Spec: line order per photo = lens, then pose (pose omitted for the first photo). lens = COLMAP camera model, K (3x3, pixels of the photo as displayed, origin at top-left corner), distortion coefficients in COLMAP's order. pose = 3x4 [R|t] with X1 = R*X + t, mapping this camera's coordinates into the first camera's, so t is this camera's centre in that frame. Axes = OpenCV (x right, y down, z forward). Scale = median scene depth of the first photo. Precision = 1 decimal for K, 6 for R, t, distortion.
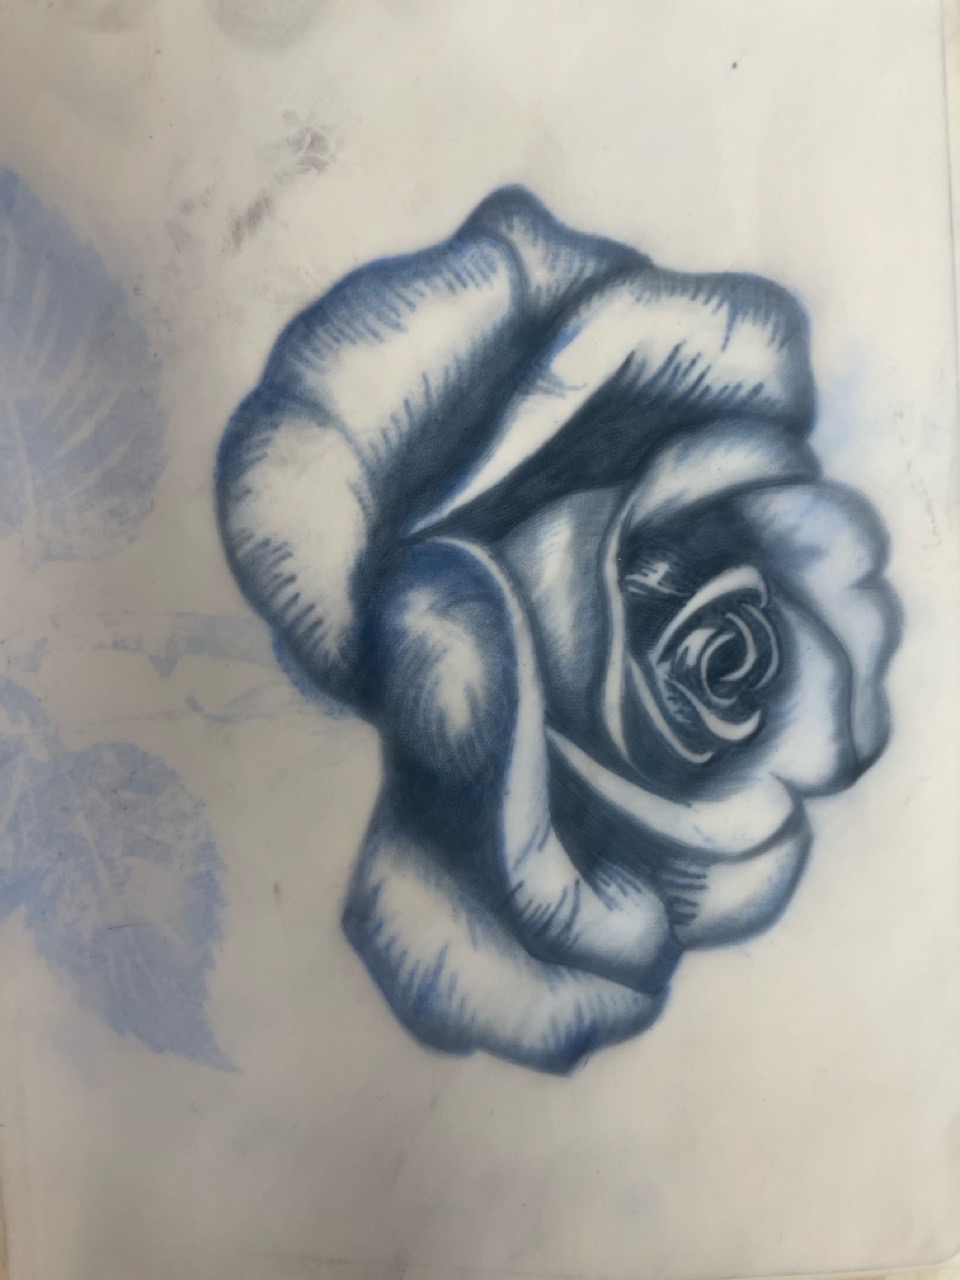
lens RADIAL K [[963.8, 0, 480.0], [0, 963.8, 640.0], [0, 0, 1]] dist [0.202297, -0.000433]
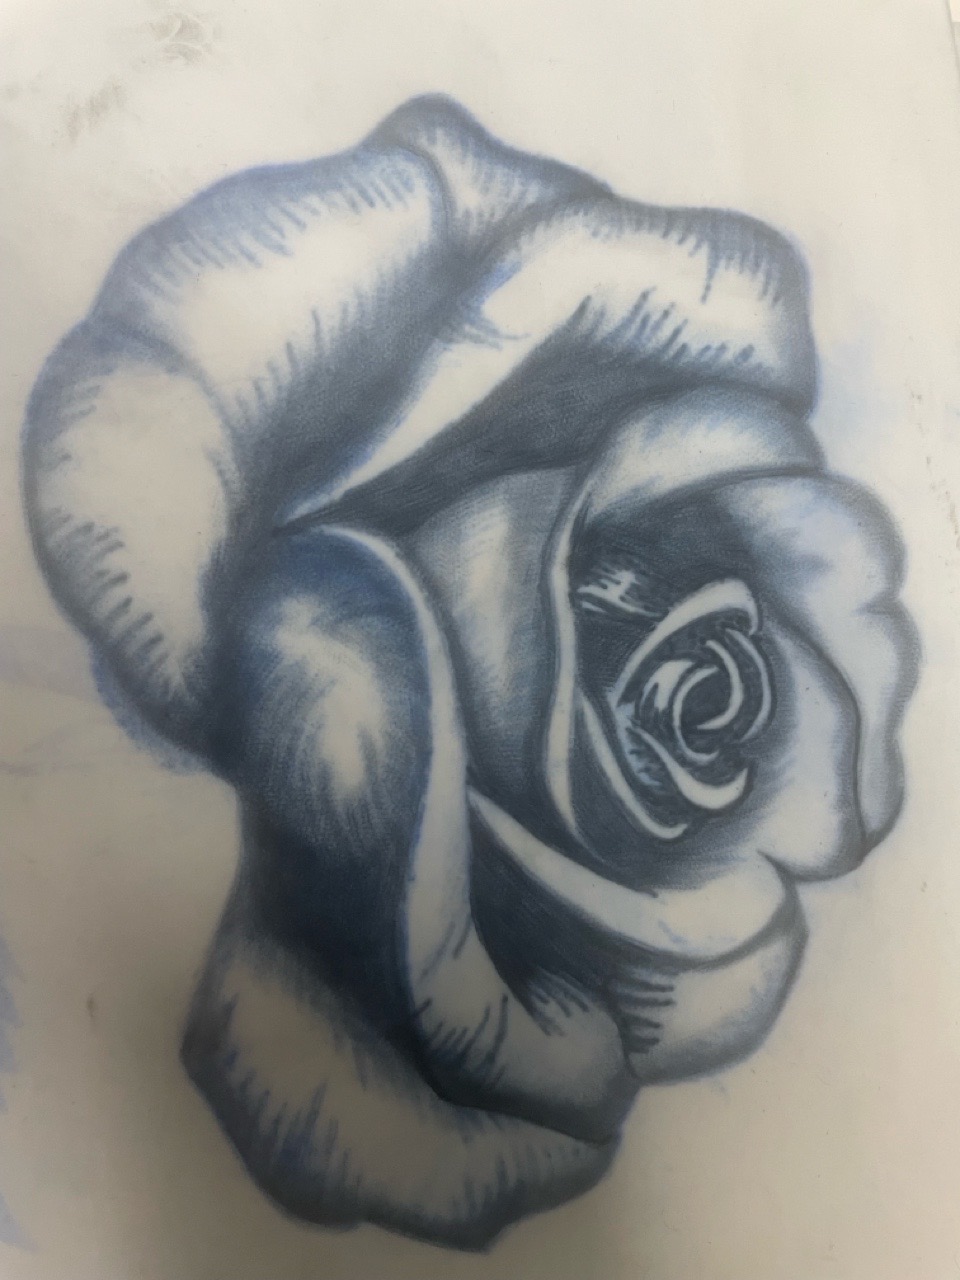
lens RADIAL K [[956.9, 0, 480.0], [0, 956.9, 640.0], [0, 0, 1]] dist [0.027284, -0.003486]
pose [[0.995311, 0.022307, 0.094114, 0.006113], [-0.022370, 0.999750, -0.000383, -0.022967], [-0.094099, -0.001724, 0.995561, 0.268228]]
